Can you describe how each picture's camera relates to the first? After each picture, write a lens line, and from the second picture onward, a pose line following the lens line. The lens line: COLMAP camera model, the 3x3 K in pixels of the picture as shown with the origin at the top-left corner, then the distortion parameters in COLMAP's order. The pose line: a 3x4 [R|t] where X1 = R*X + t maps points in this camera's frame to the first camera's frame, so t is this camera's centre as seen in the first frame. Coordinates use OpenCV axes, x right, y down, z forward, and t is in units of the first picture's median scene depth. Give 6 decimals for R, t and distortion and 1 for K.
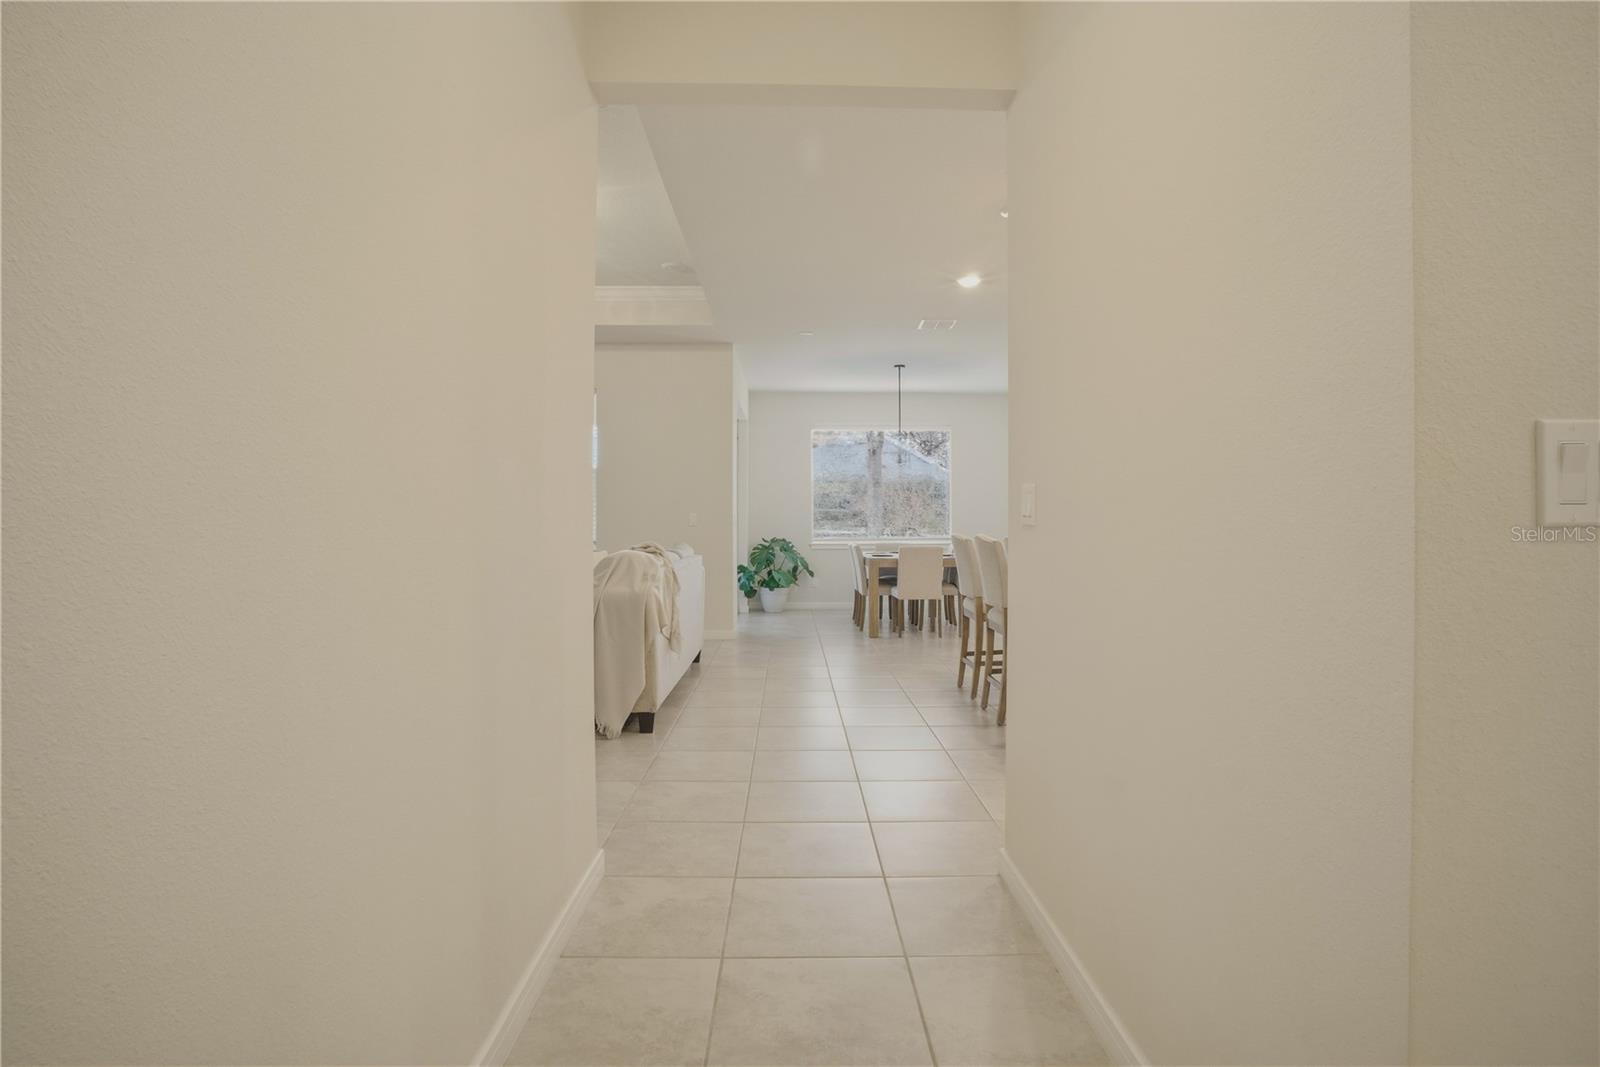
lens RADIAL K [[779.1, 0, 794.6], [0, 779.1, 530.6], [0, 0, 1]] dist [-0.063268, 0.025807]
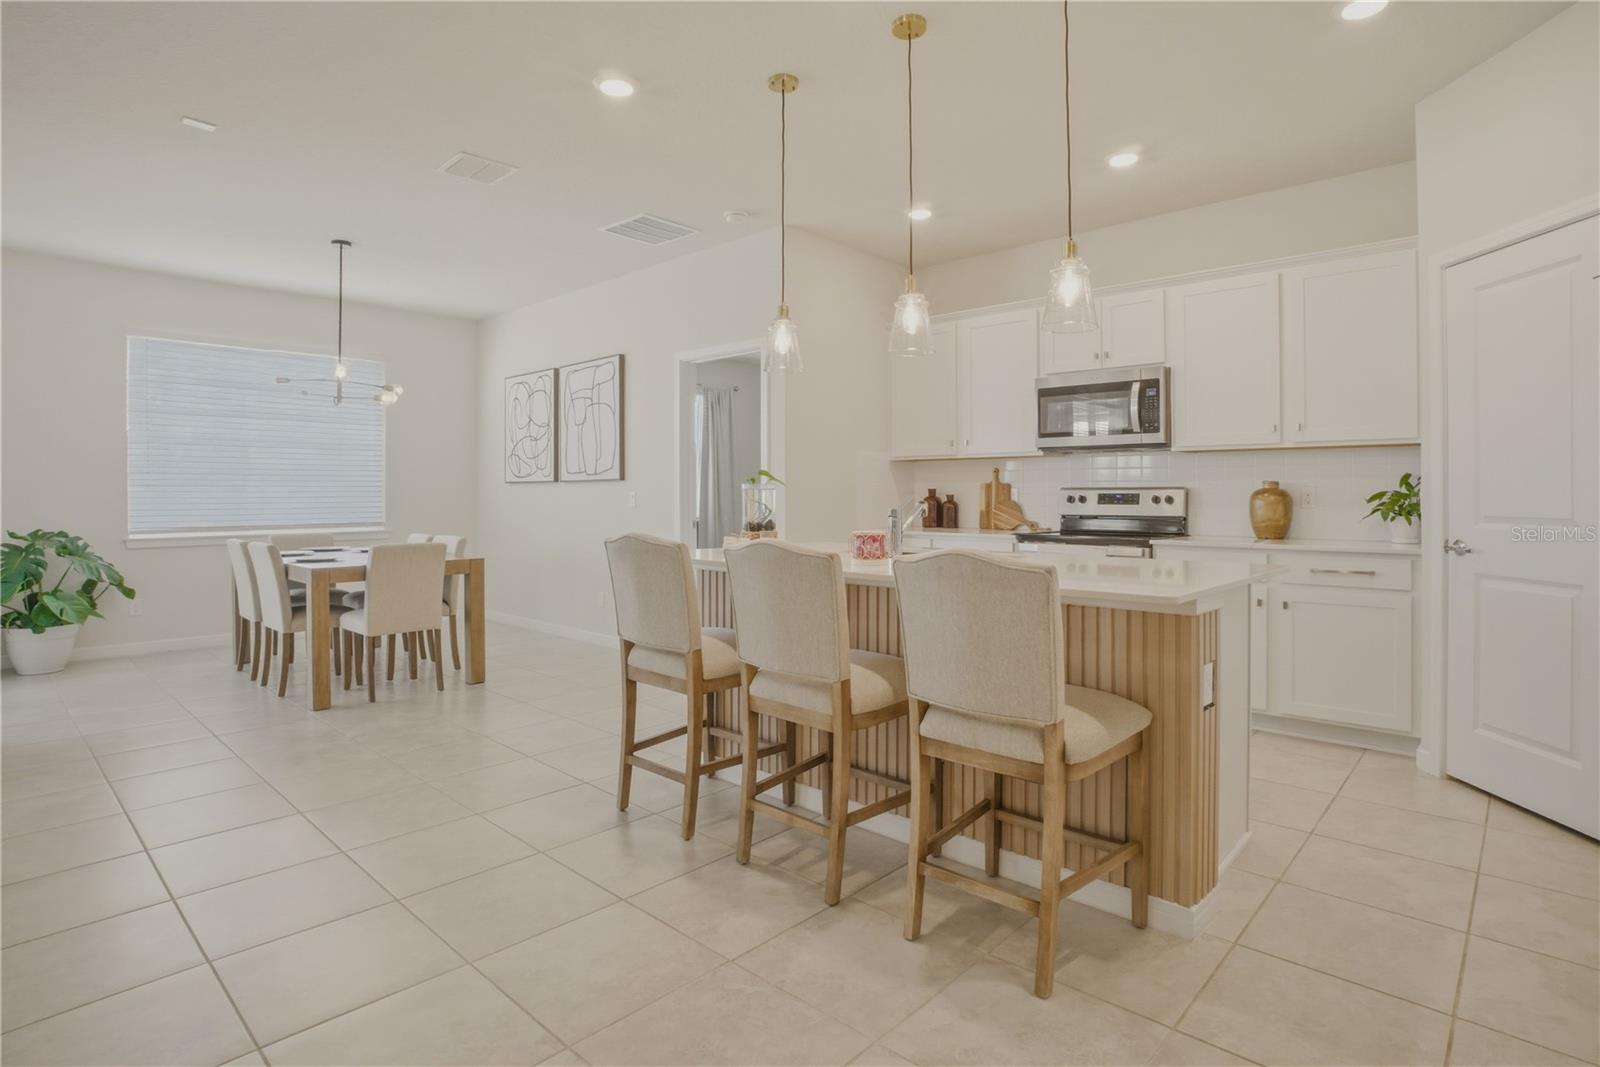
lens RADIAL K [[834.9, 0, 794.2], [0, 834.9, 502.8], [0, 0, 1]] dist [-0.060652, 0.028342]
pose [[0.693744, -0.004879, 0.720205, -0.069757], [0.002909, 0.999988, 0.003973, -0.010302], [-0.720216, -0.000662, 0.693750, 0.277026]]
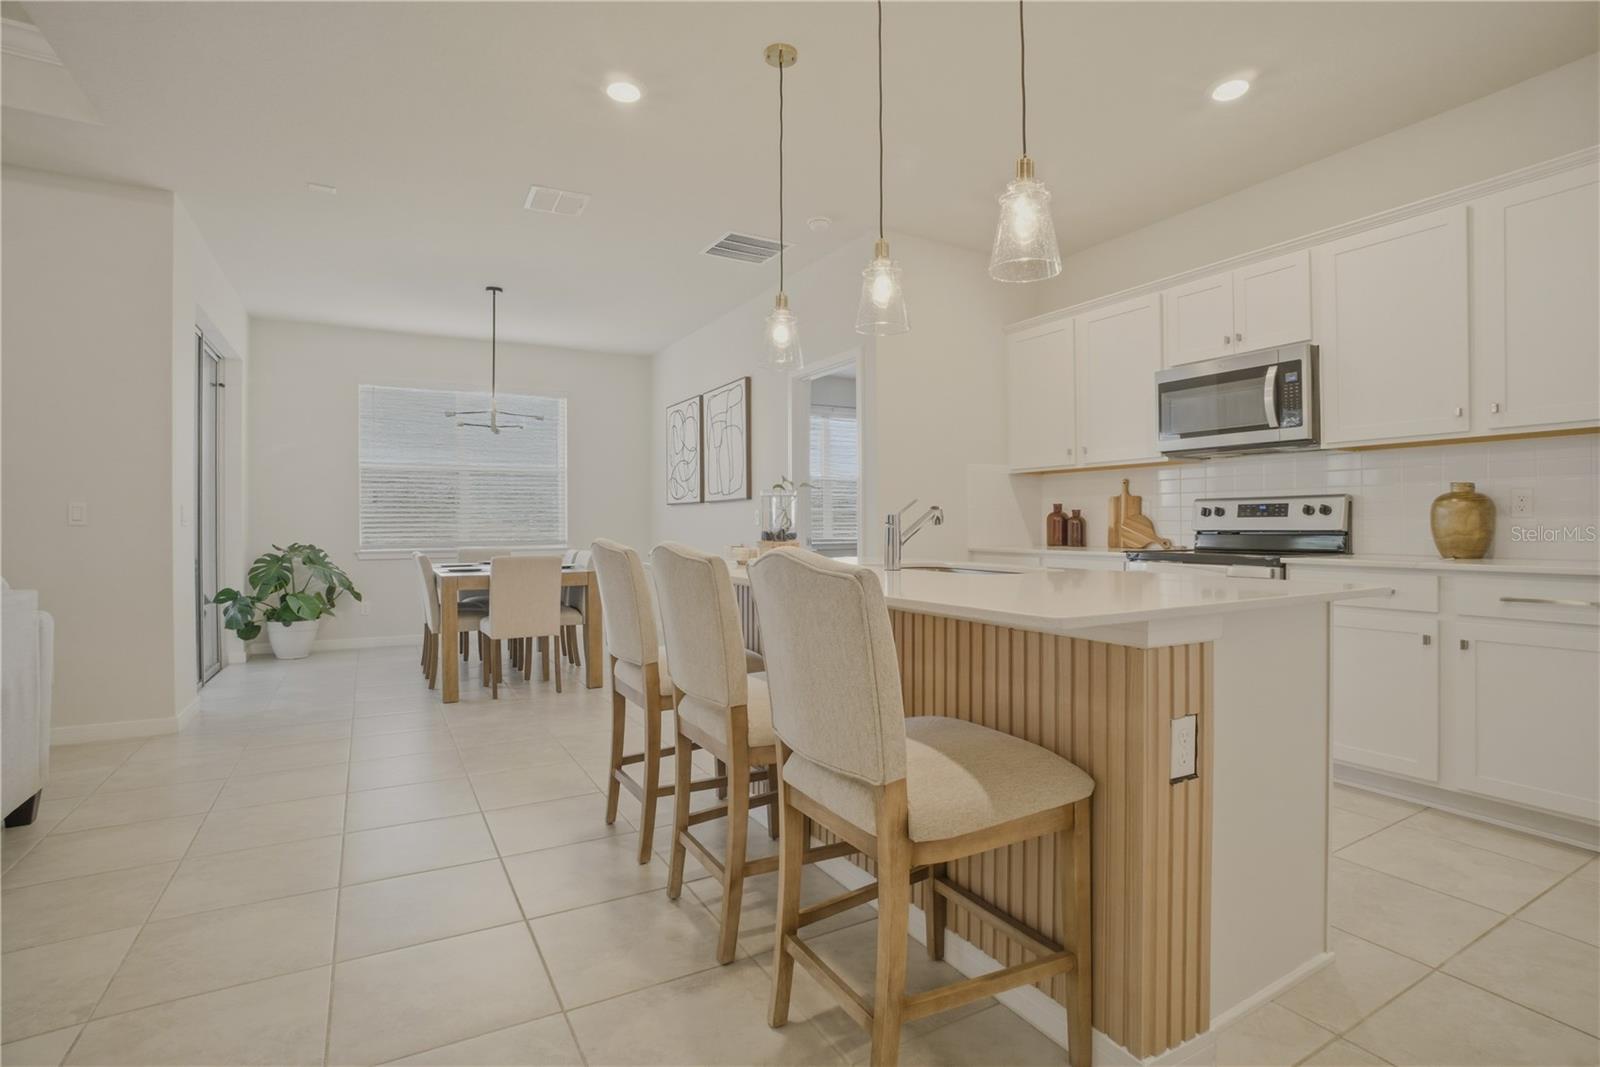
lens RADIAL K [[779.1, 0, 794.6], [0, 779.1, 530.6], [0, 0, 1]] dist [-0.063268, 0.025807]
pose [[0.877439, -0.004296, 0.479668, 0.038552], [0.003873, 0.999991, 0.001872, -0.001190], [-0.479672, 0.000215, 0.877448, 0.257688]]
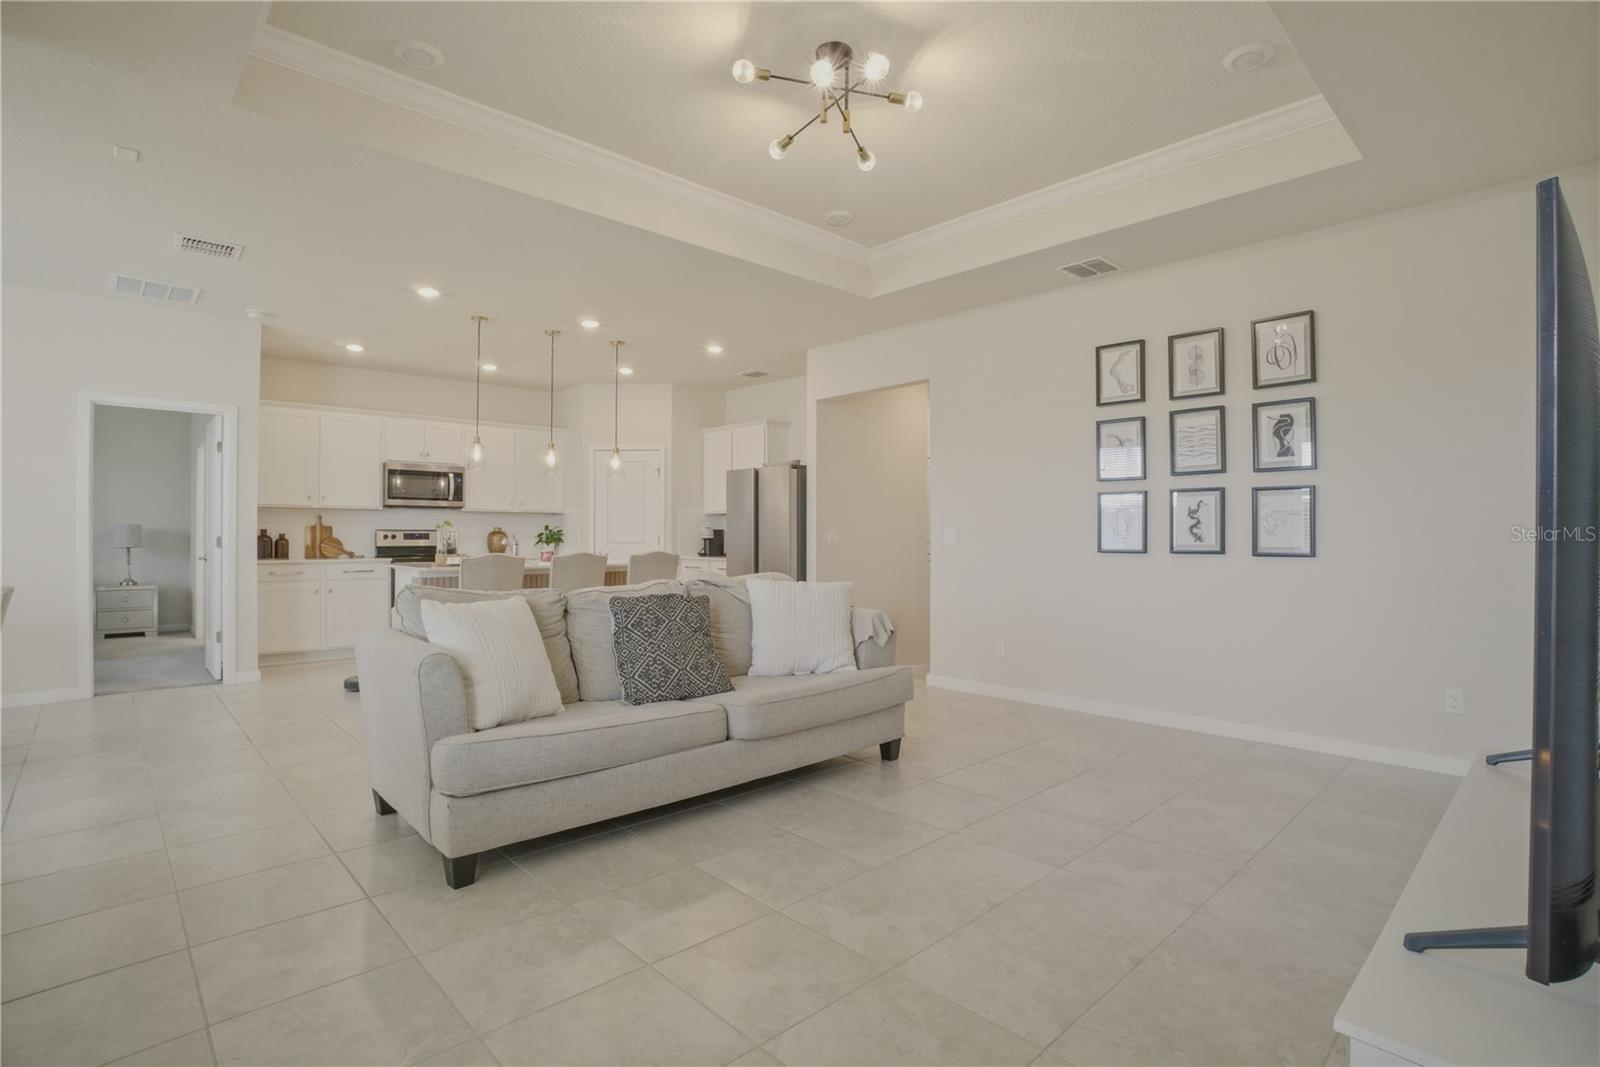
lens RADIAL K [[779.1, 0, 794.6], [0, 779.1, 530.6], [0, 0, 1]] dist [-0.063268, 0.025807]
pose [[-0.674124, 0.007695, 0.738578, -0.445220], [0.004944, 0.999970, -0.005906, -0.009479], [-0.738602, -0.000330, -0.674142, 0.748884]]
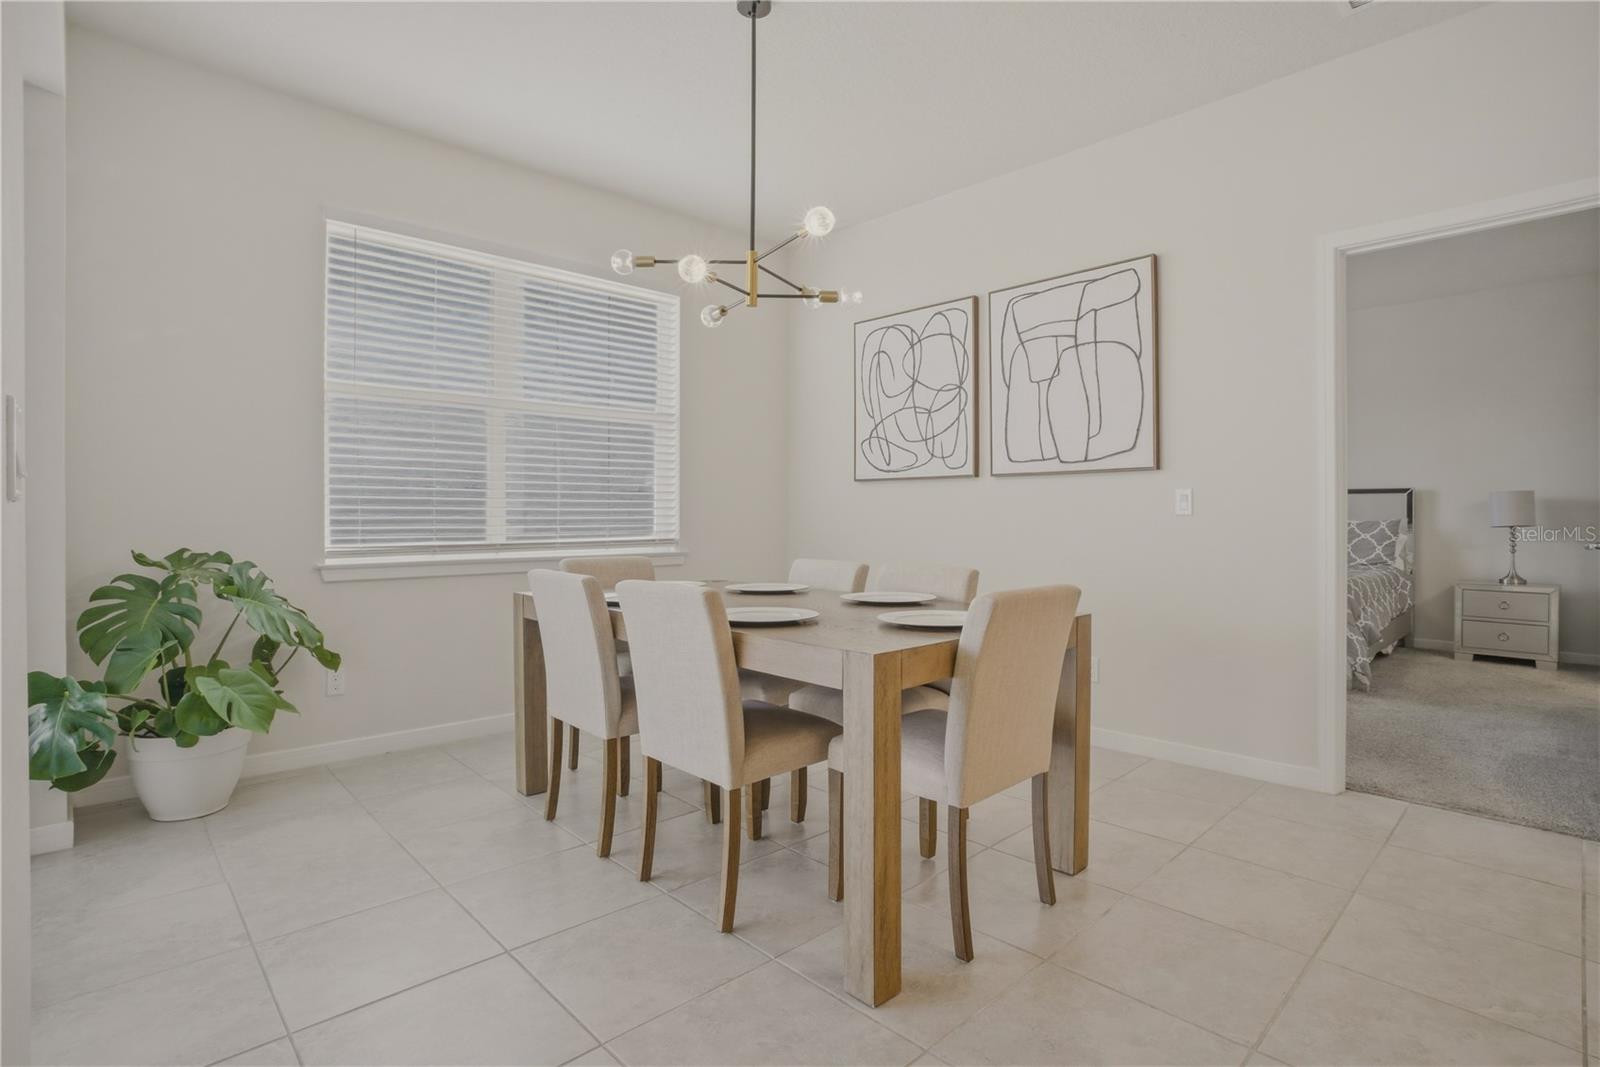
lens RADIAL K [[779.1, 0, 794.6], [0, 779.1, 530.6], [0, 0, 1]] dist [-0.063268, 0.025807]
pose [[0.730125, -0.008001, 0.683267, -0.055802], [-0.001835, 0.999905, 0.013669, -0.002199], [-0.683311, -0.011234, 0.730041, 0.686723]]
